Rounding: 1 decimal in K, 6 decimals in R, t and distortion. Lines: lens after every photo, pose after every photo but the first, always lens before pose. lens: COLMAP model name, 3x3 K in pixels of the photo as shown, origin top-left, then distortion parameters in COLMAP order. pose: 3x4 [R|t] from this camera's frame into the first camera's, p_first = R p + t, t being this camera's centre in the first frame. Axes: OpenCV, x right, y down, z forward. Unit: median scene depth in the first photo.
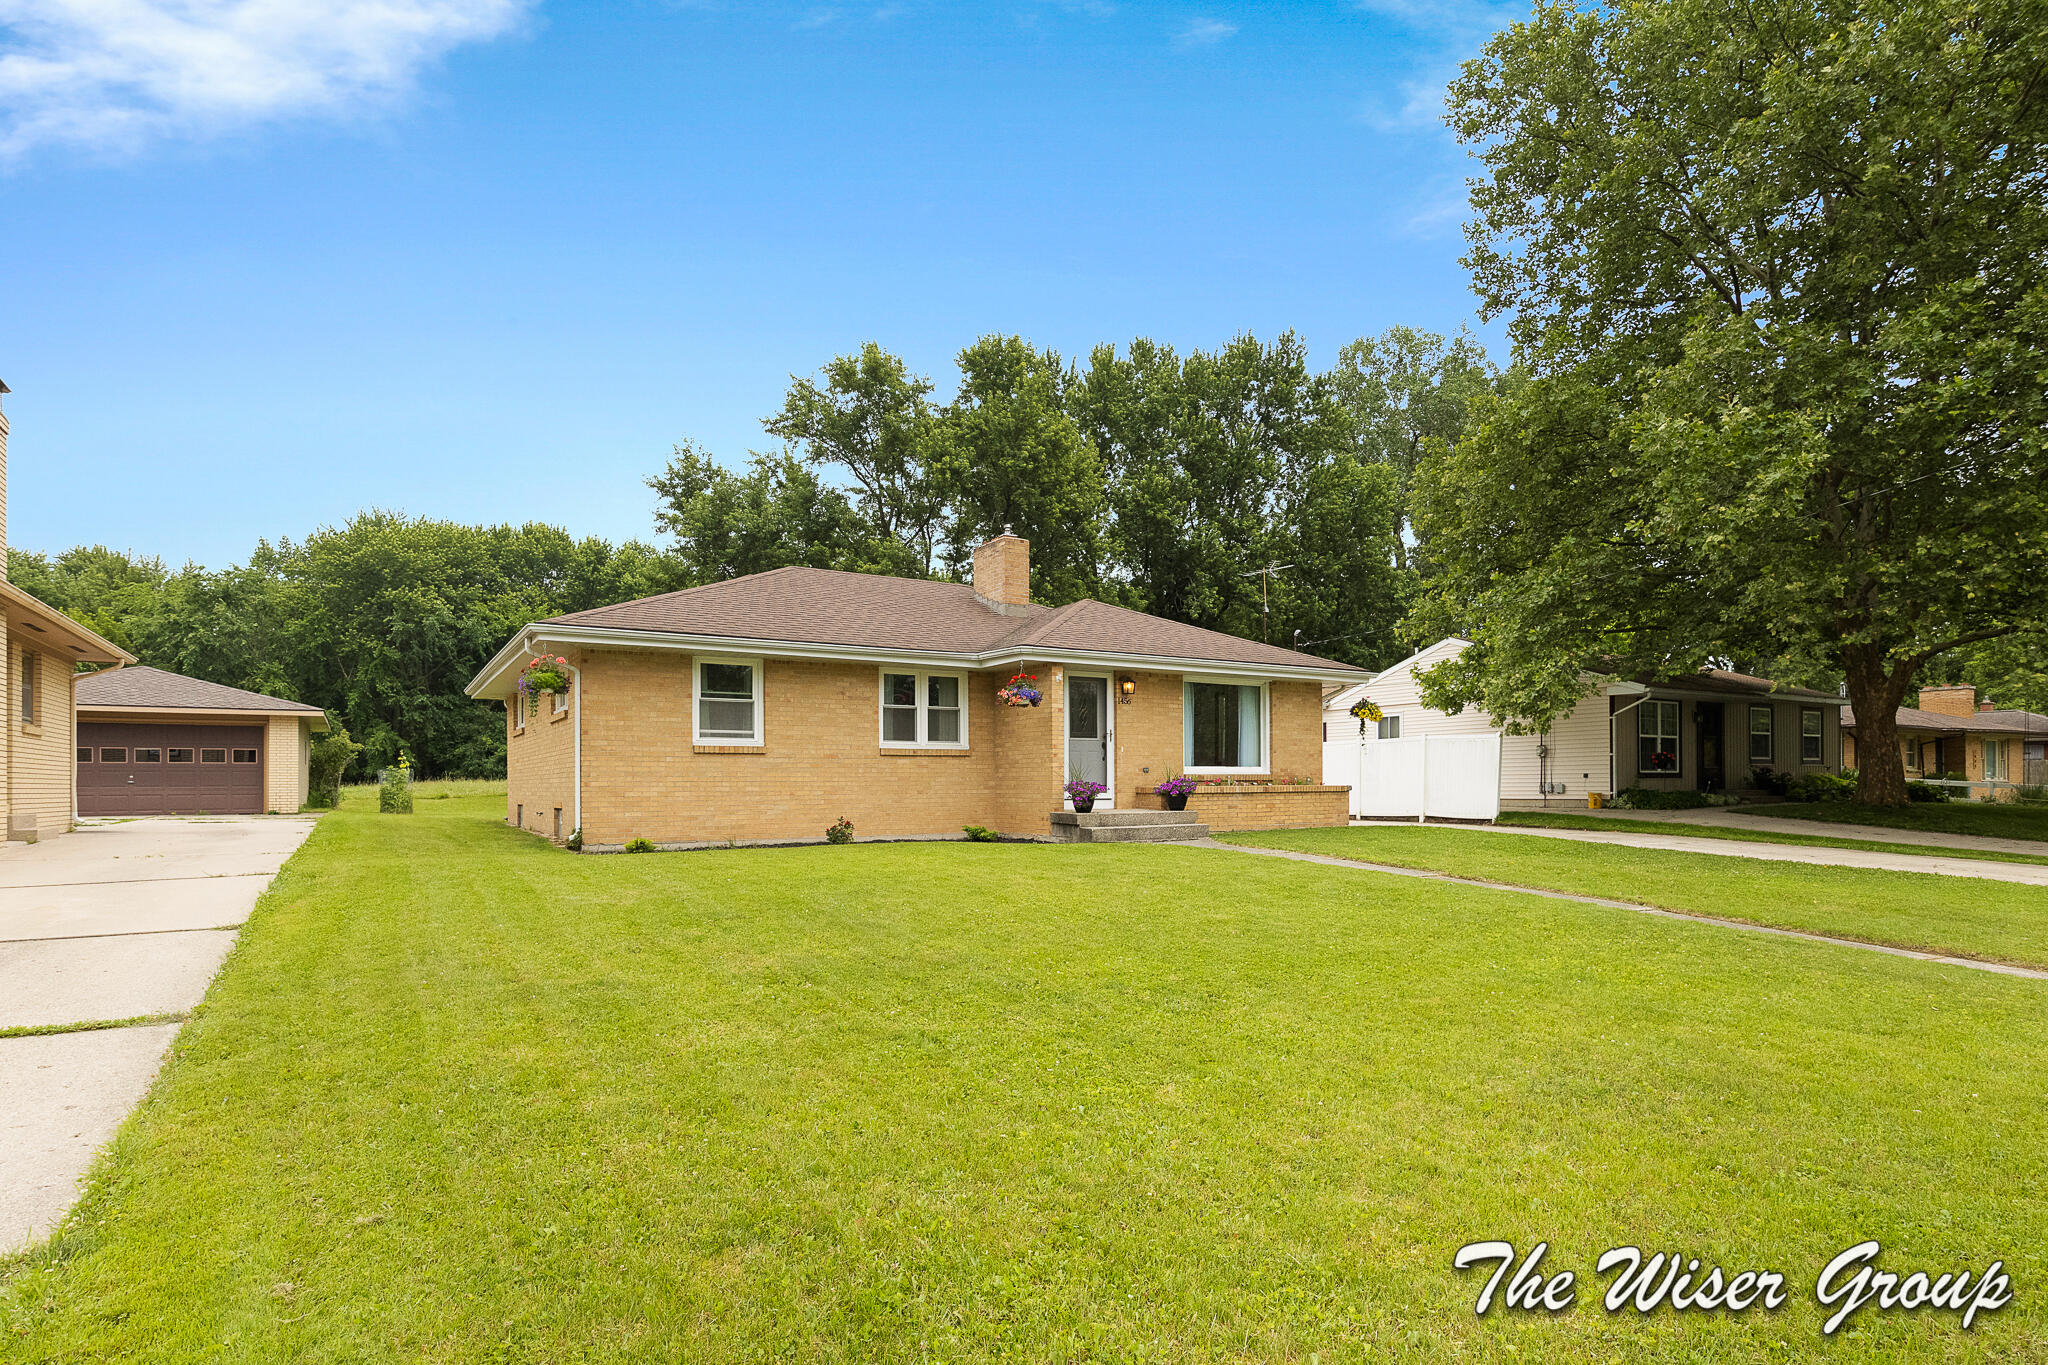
lens RADIAL K [[1070.9, 0, 1034.0], [0, 1070.9, 779.3], [0, 0, 1]] dist [-0.001477, -0.000176]
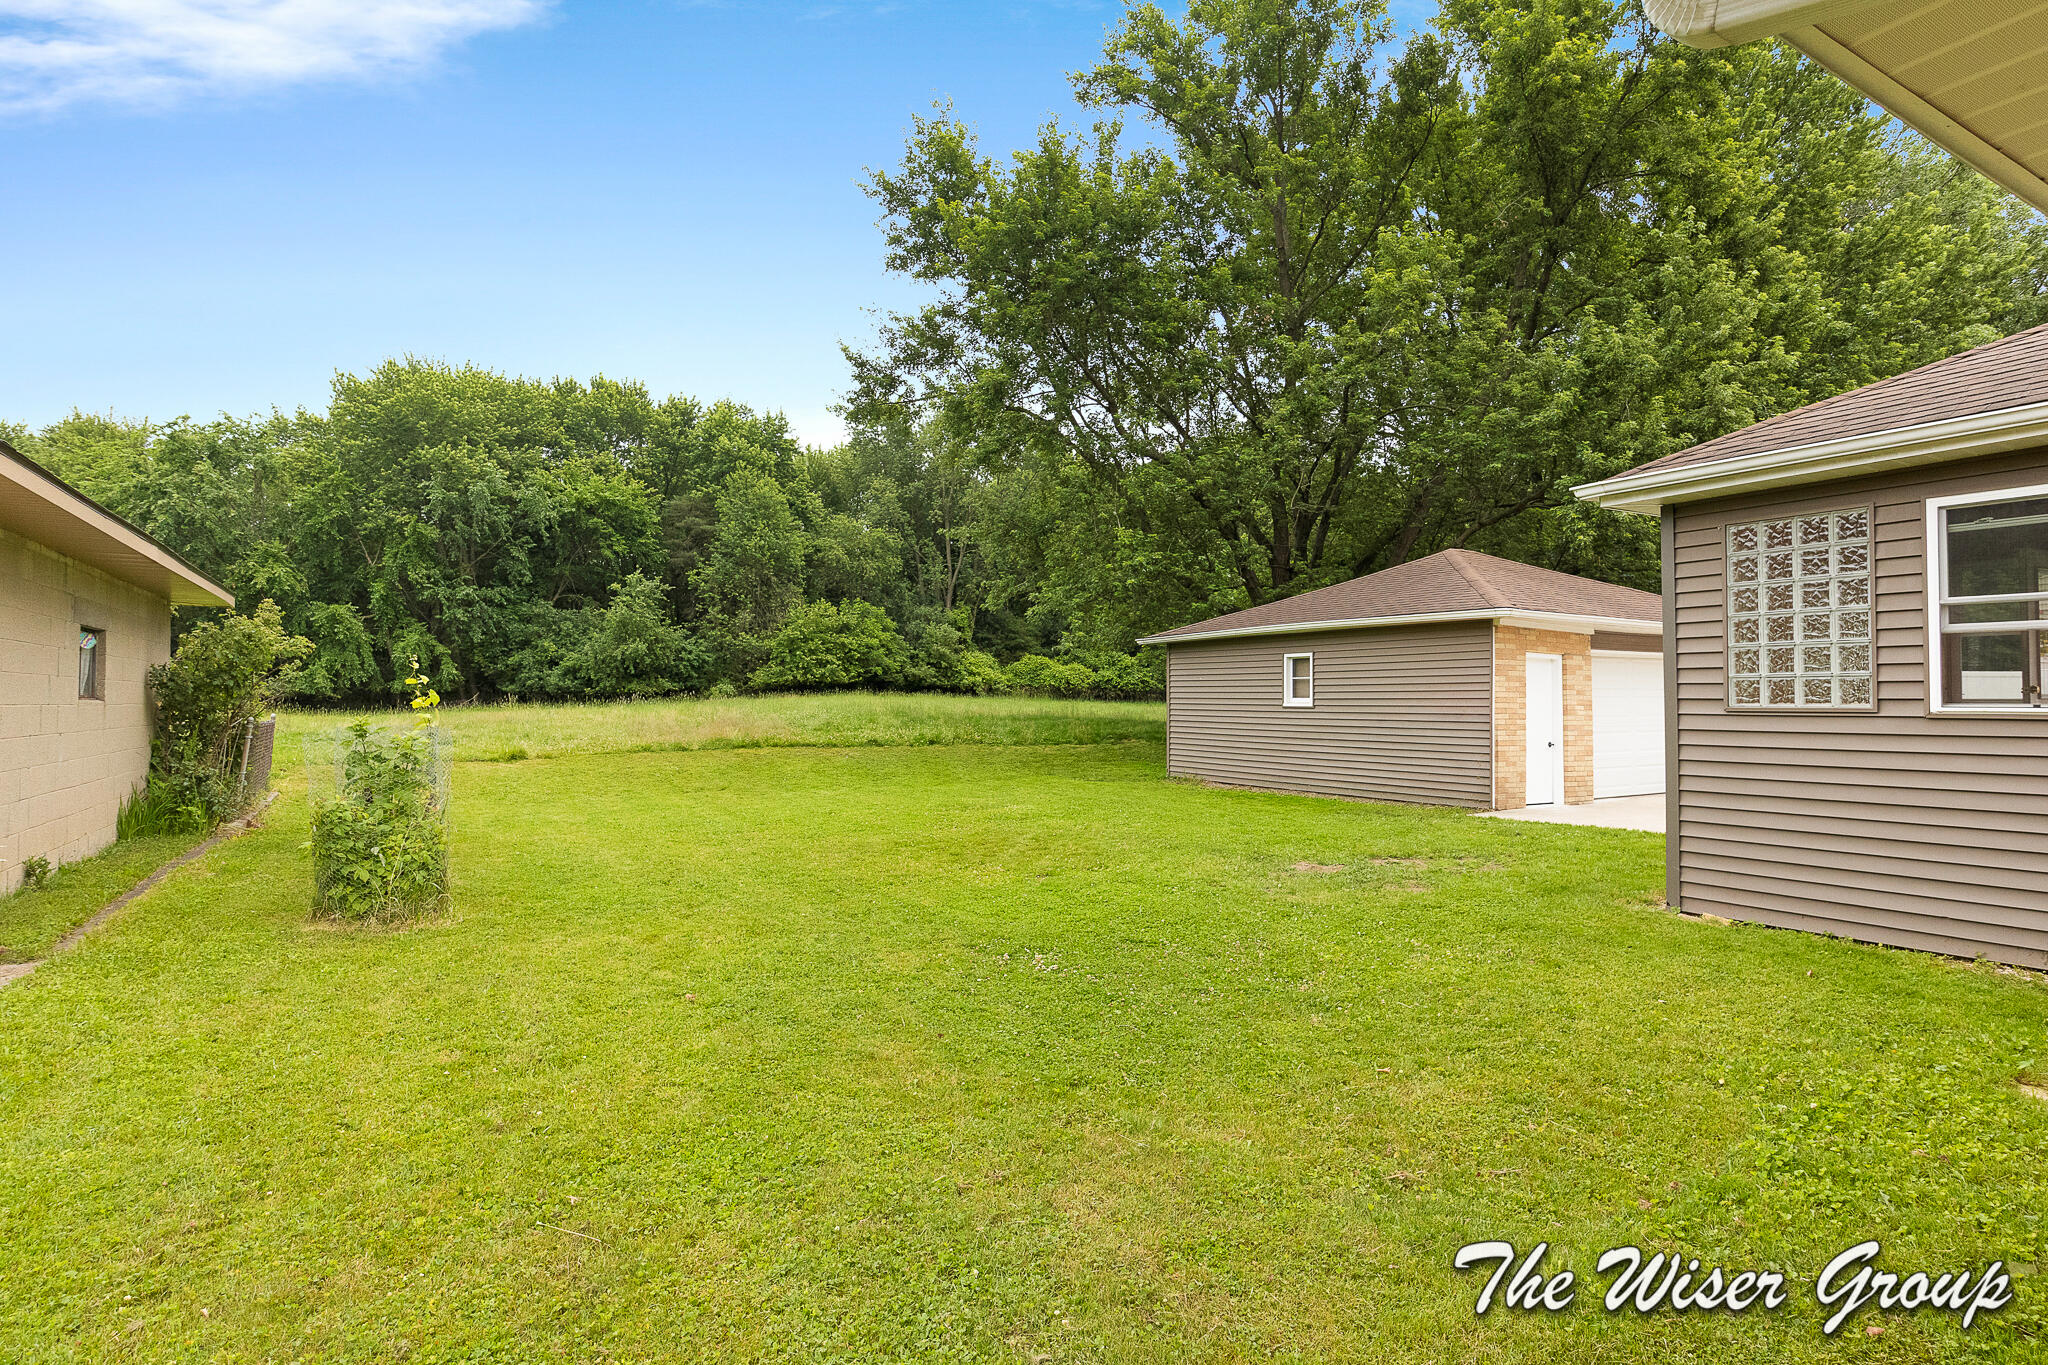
lens RADIAL K [[1057.1, 0, 1024.0], [0, 1057.1, 682.5], [0, 0, 1]] dist [-0.001795, -0.000308]
pose [[0.999528, 0.004729, -0.030368, -0.631349], [-0.004976, 0.999955, -0.008066, -0.025286], [0.030329, 0.008213, 0.999506, 1.080876]]
